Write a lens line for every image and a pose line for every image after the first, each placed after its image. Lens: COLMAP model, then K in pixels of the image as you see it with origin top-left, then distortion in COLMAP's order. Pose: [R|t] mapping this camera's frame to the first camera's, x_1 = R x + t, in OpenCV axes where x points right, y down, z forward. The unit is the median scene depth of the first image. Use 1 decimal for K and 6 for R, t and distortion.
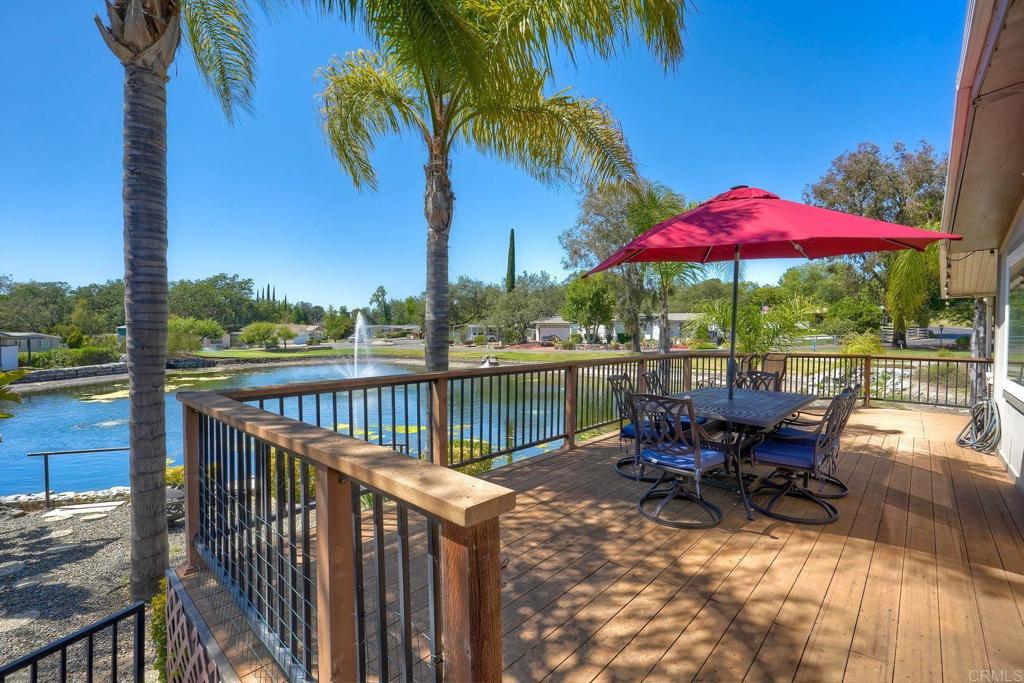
lens RADIAL K [[464.3, 0, 517.7], [0, 464.3, 339.7], [0, 0, 1]] dist [-0.010952, 0.006978]
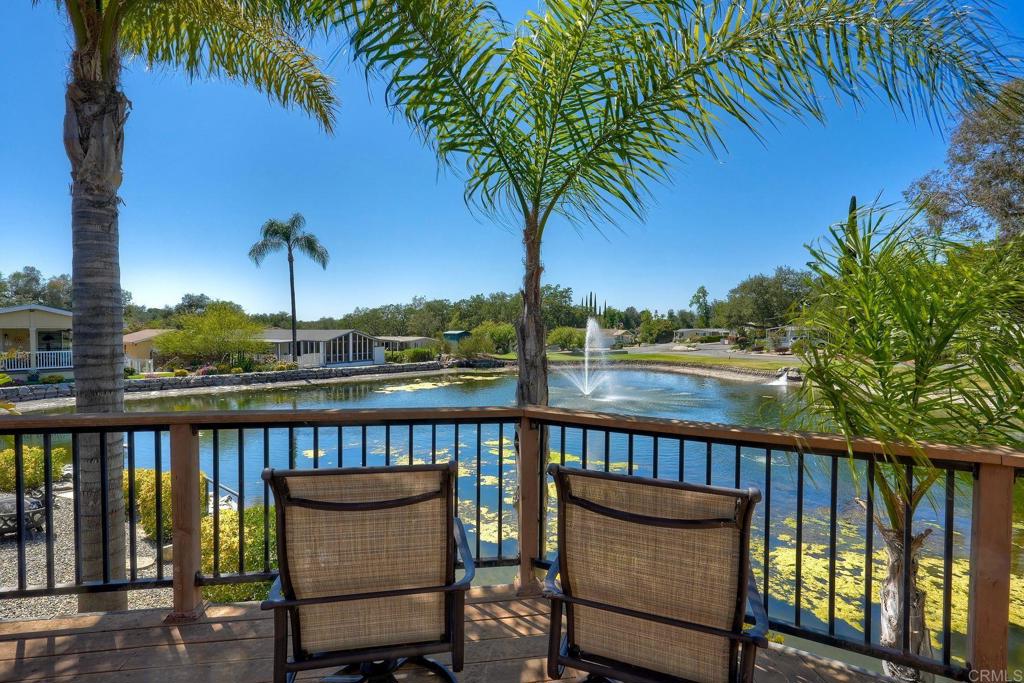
lens RADIAL K [[472.5, 0, 513.8], [0, 472.5, 333.5], [0, 0, 1]] dist [-0.003761, 0.000010]
pose [[0.763756, -0.004260, -0.645491, 0.108529], [-0.010099, 0.999777, -0.018546, -0.002615], [0.645426, 0.020684, 0.763542, 0.151374]]
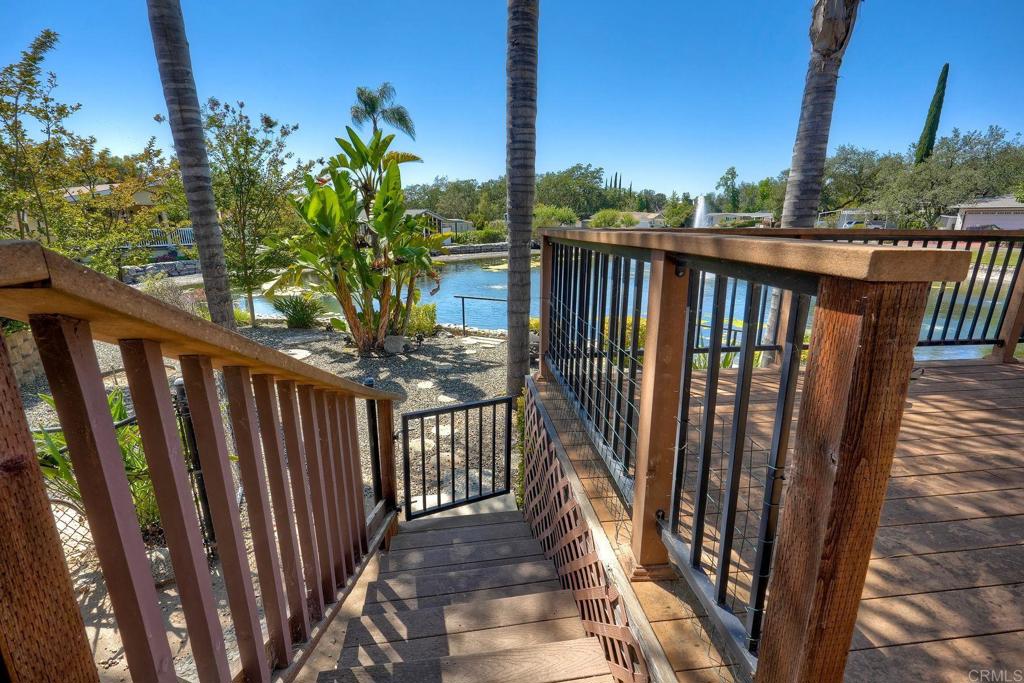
lens RADIAL K [[470.1, 0, 507.5], [0, 470.1, 343.1], [0, 0, 1]] dist [-0.010165, 0.004892]
pose [[0.759417, 0.168387, -0.628436, -0.001547], [-0.016383, 0.970570, 0.240263, 0.007740], [0.650398, -0.172164, 0.739826, 0.003694]]
